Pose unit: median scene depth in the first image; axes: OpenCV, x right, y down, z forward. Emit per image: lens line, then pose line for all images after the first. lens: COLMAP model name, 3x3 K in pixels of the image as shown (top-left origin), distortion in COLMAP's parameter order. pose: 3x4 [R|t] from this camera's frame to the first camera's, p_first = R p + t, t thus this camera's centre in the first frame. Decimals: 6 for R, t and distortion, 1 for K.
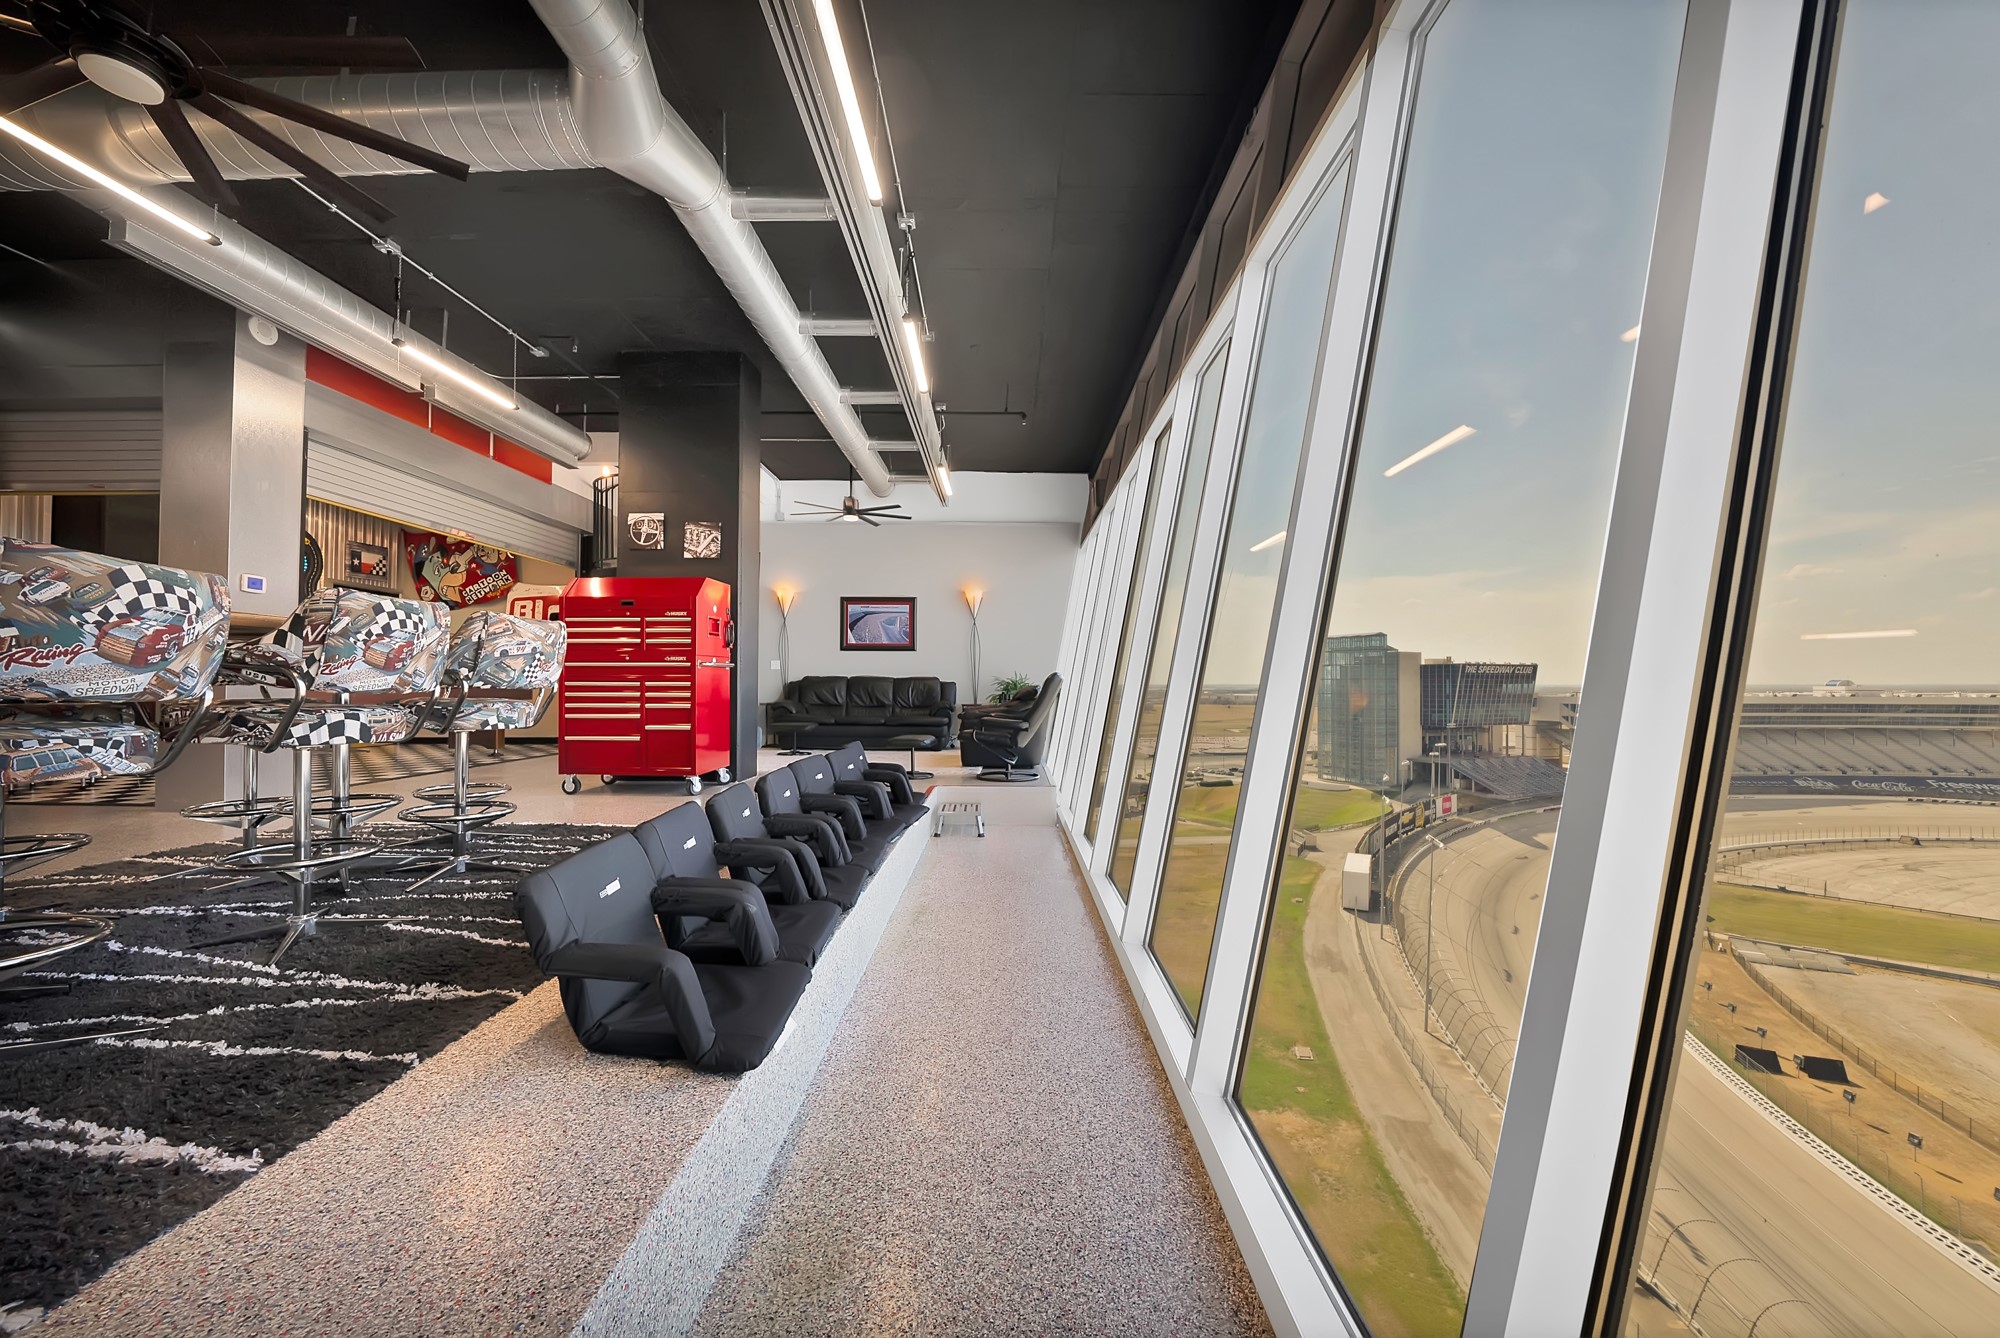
lens RADIAL K [[720.2, 0, 1008.4], [0, 720.2, 677.4], [0, 0, 1]] dist [-0.026755, 0.003143]
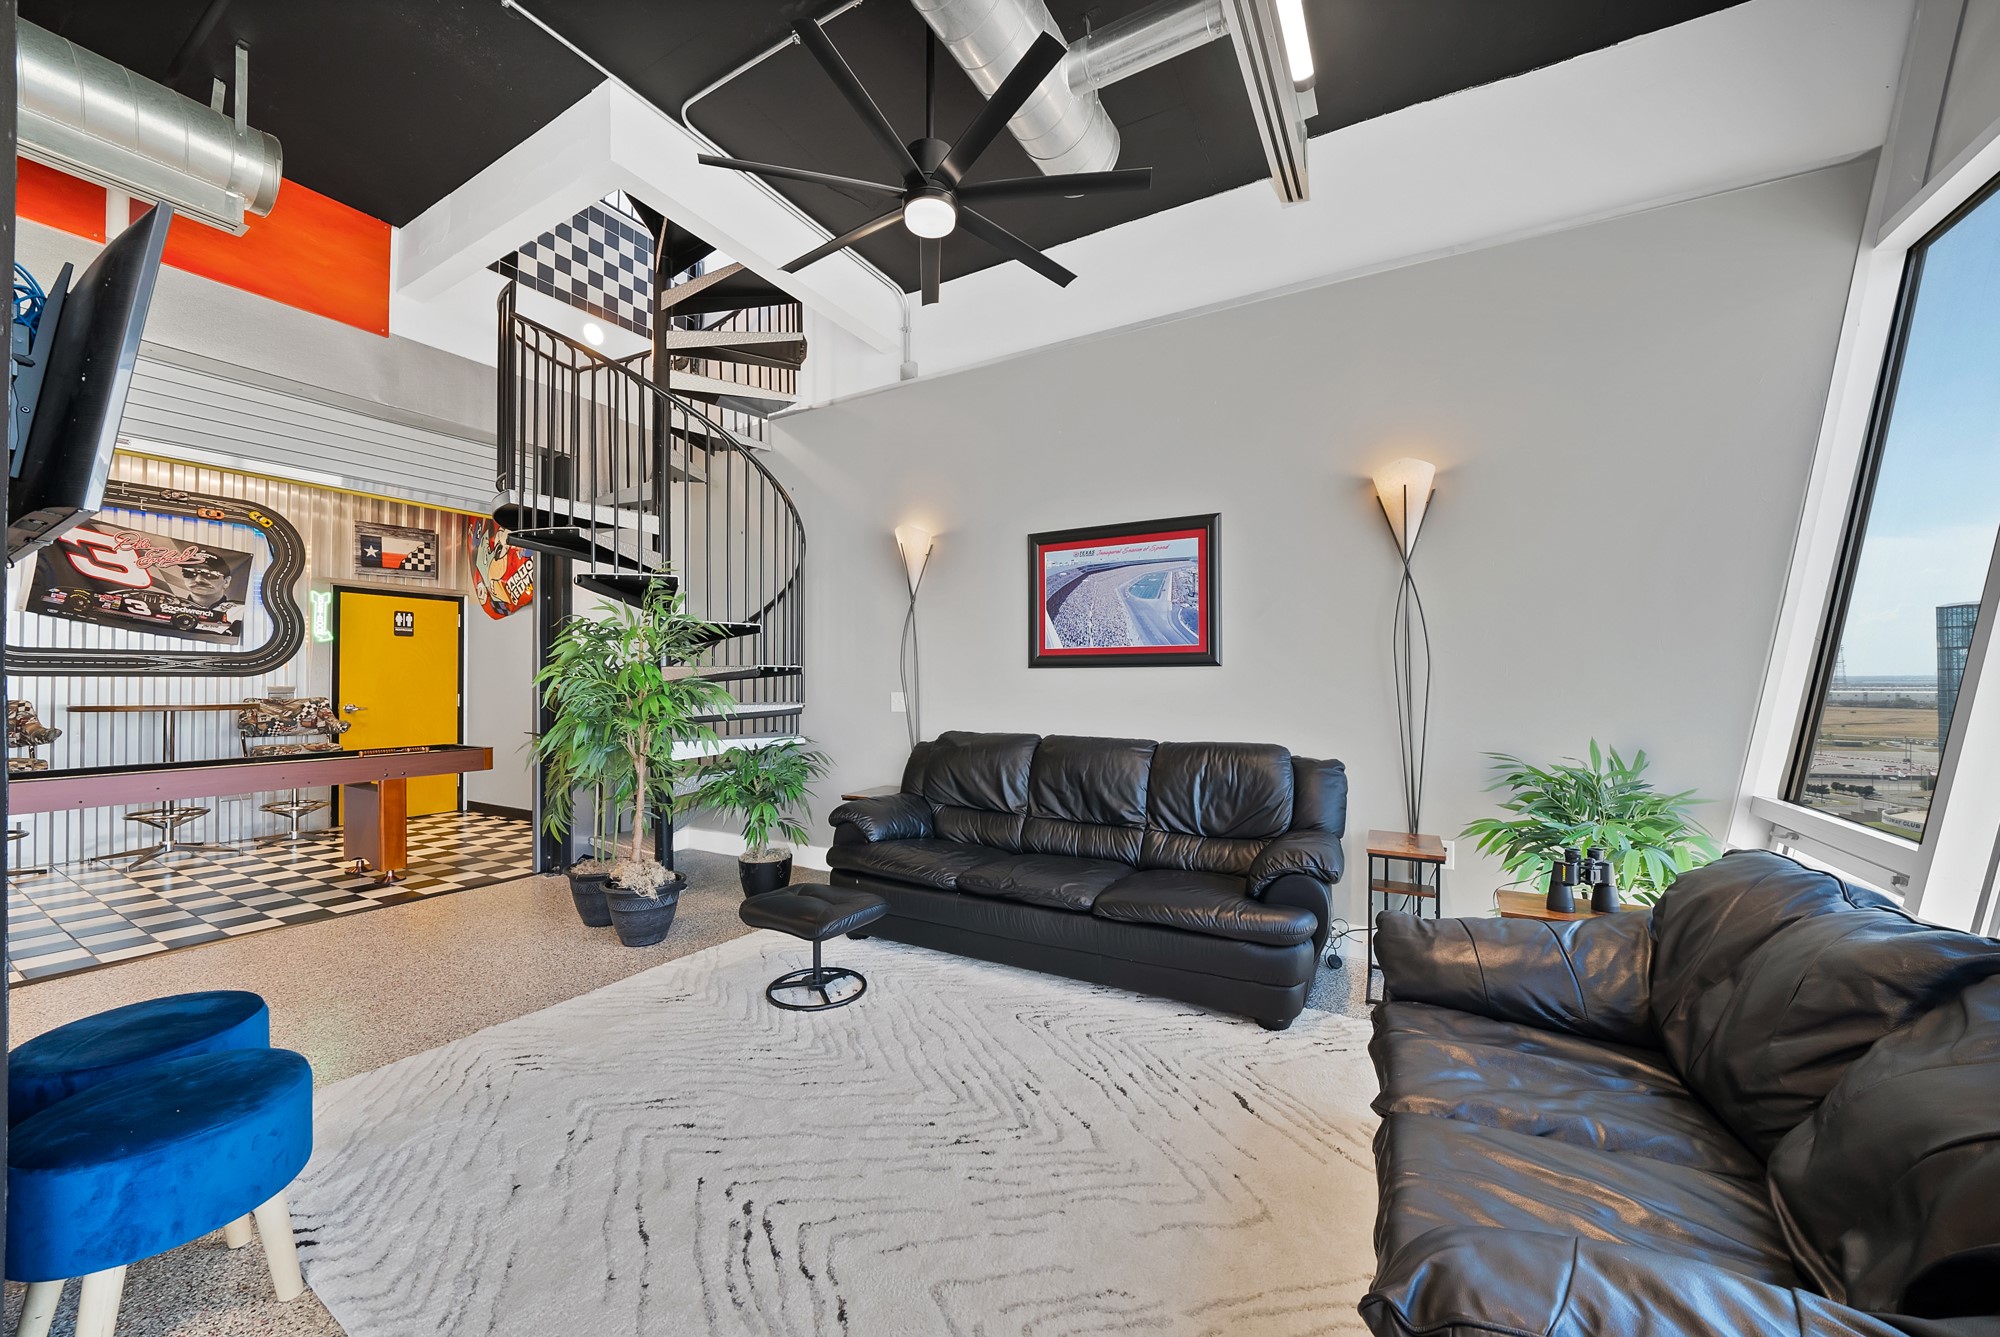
lens RADIAL K [[720.2, 0, 998.7], [0, 720.2, 676.8], [0, 0, 1]] dist [-0.026755, 0.003143]
pose [[0.869560, -0.008958, -0.493745, -0.049833], [0.011157, 0.999937, 0.001506, -0.033751], [0.493701, -0.006818, 0.869605, 0.654804]]
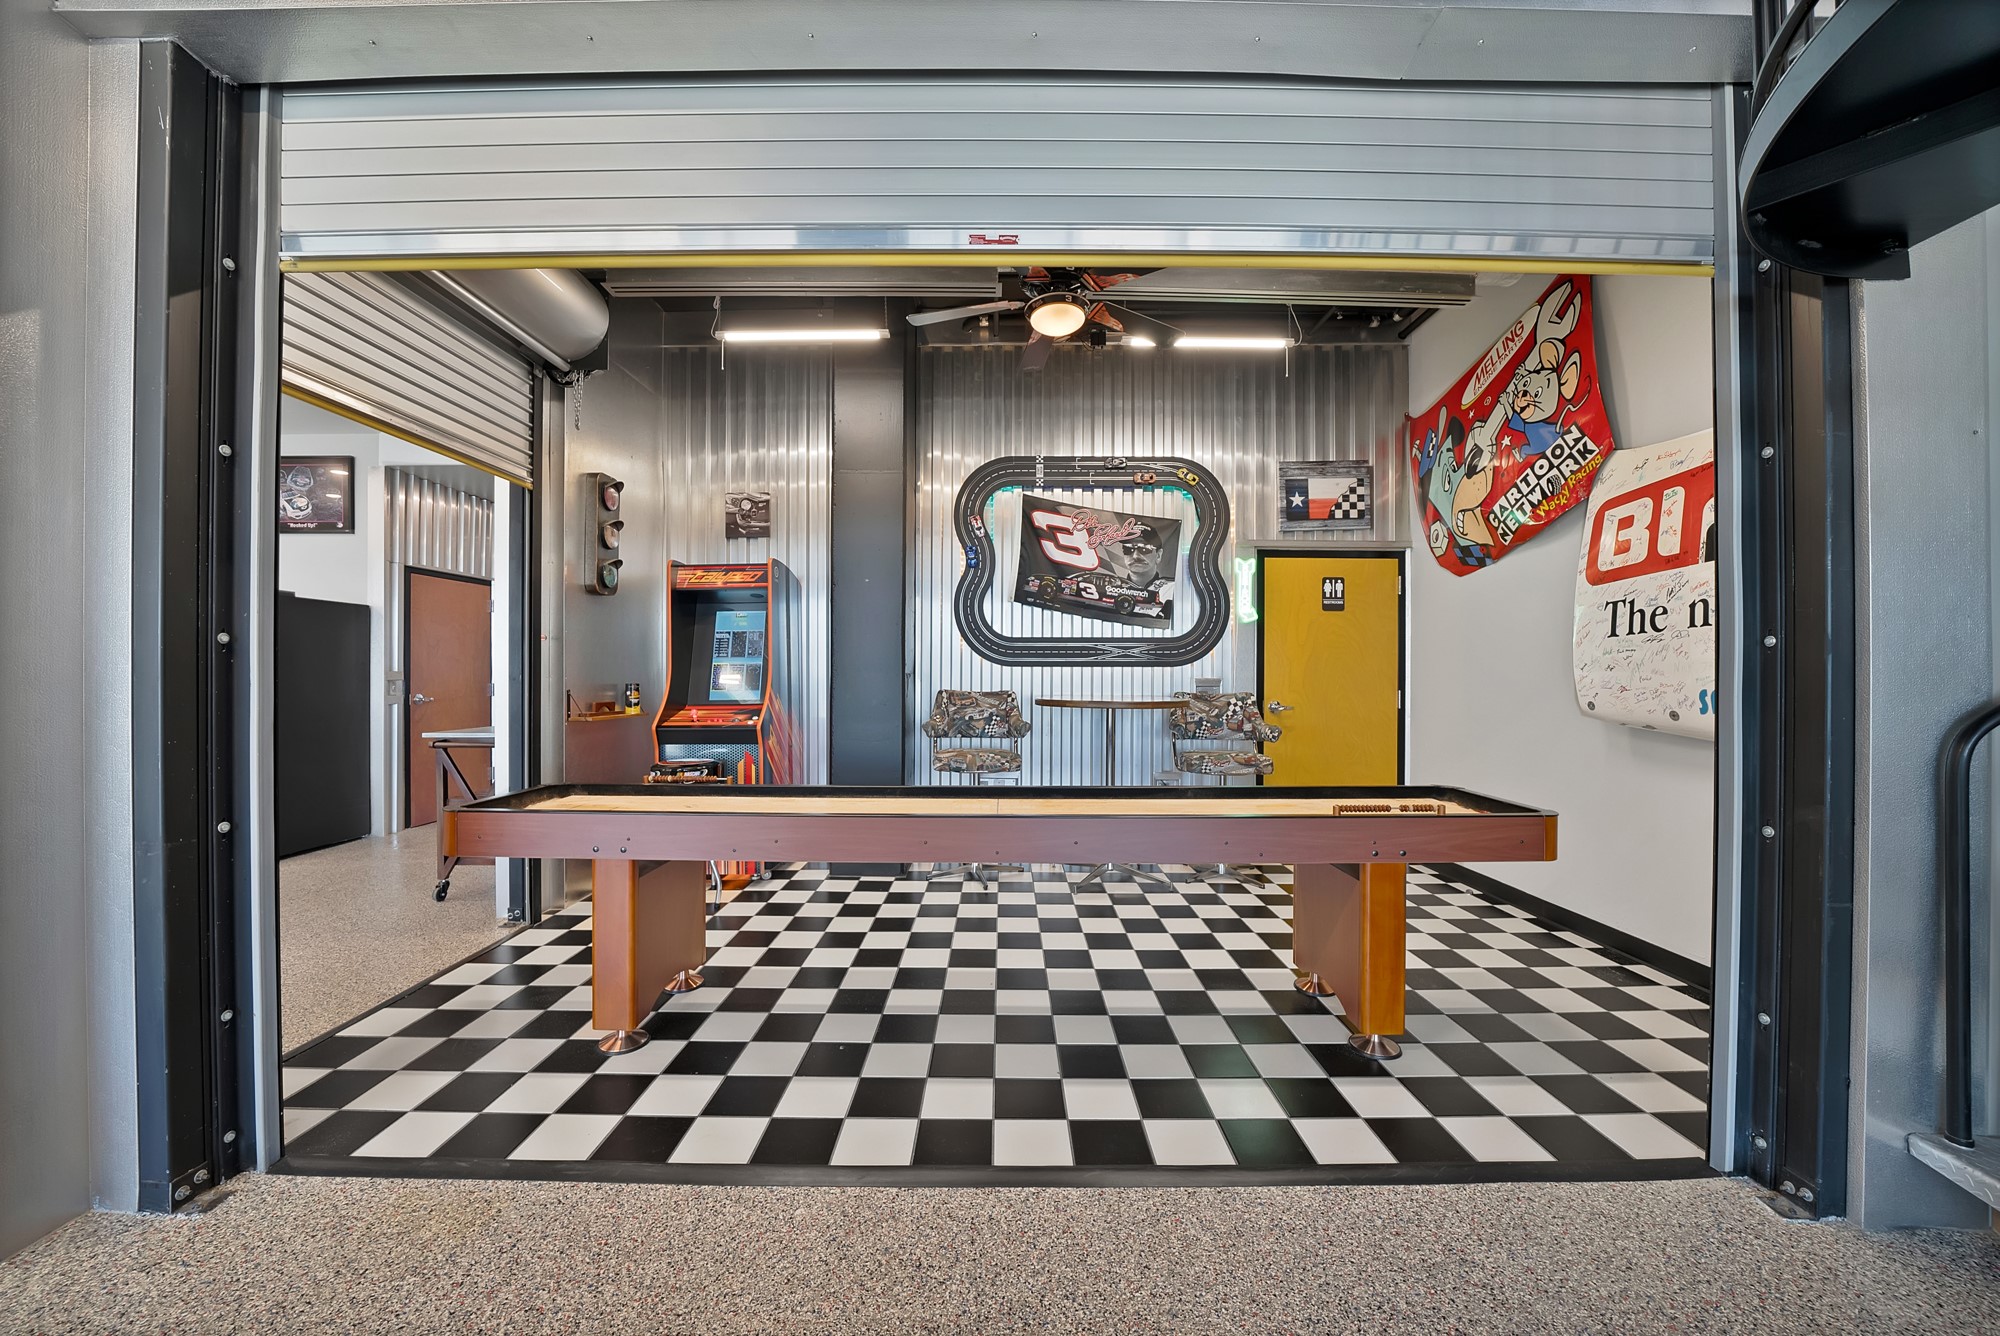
lens RADIAL K [[720.2, 0, 989.1], [0, 720.2, 669.0], [0, 0, 1]] dist [-0.026755, 0.003143]
pose [[-0.020396, -0.007882, -0.999761, -0.369104], [0.009803, 0.999919, -0.008084, -0.035344], [0.999744, -0.009965, -0.020317, 0.730258]]
